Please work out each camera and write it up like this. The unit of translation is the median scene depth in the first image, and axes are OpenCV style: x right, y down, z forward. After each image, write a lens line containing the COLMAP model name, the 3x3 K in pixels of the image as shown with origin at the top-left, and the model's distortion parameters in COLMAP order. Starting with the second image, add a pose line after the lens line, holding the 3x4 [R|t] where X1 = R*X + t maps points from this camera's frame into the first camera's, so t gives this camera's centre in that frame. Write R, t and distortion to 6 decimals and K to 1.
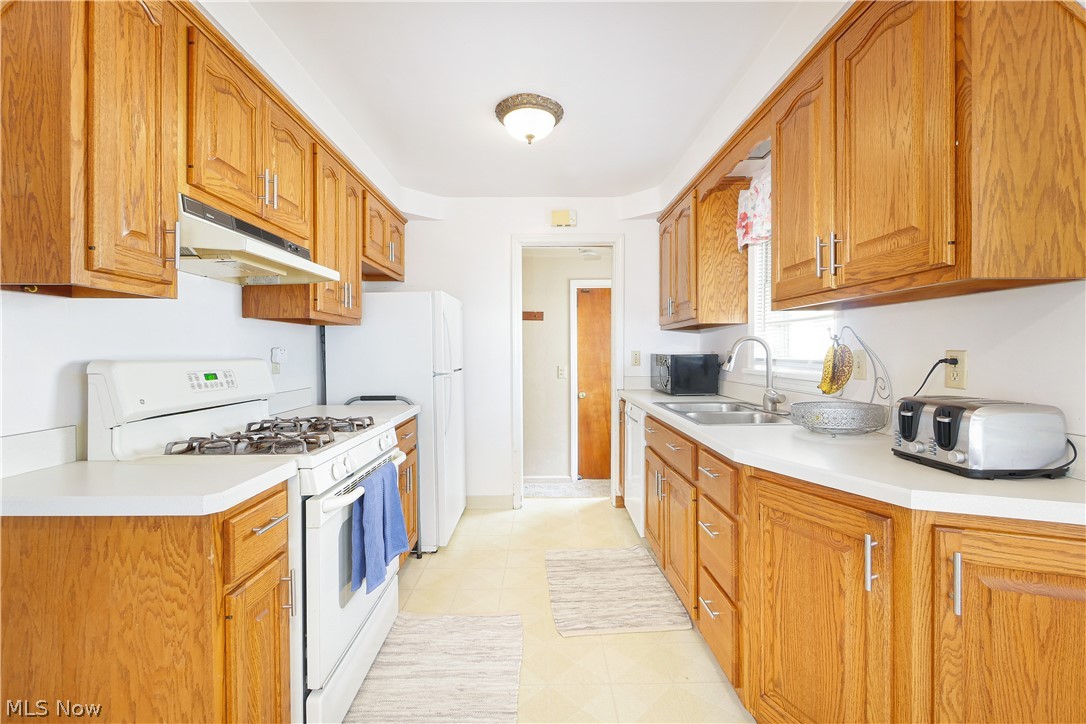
lens RADIAL K [[463.8, 0, 556.9], [0, 463.8, 356.4], [0, 0, 1]] dist [-0.007569, 0.000197]
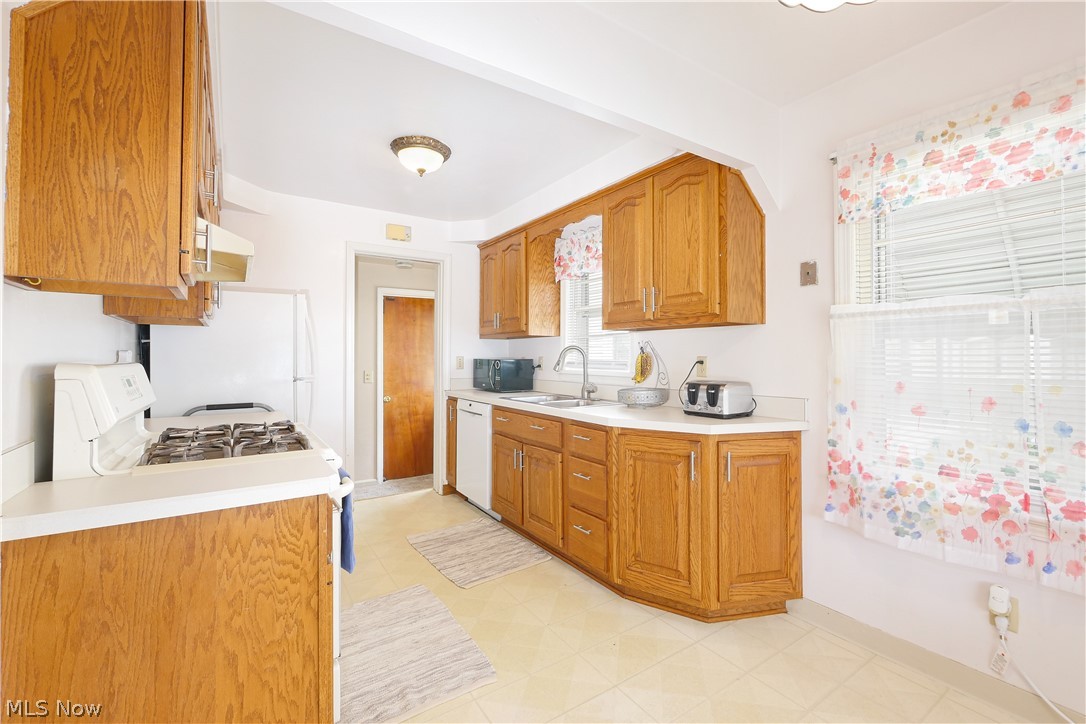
lens RADIAL K [[463.8, 0, 556.9], [0, 463.8, 356.4], [0, 0, 1]] dist [-0.007569, 0.000197]
pose [[0.828118, 0.003935, 0.560540, -0.820575], [0.003308, 0.999924, -0.011907, 0.008521], [-0.560544, 0.011715, 0.828042, -0.271258]]
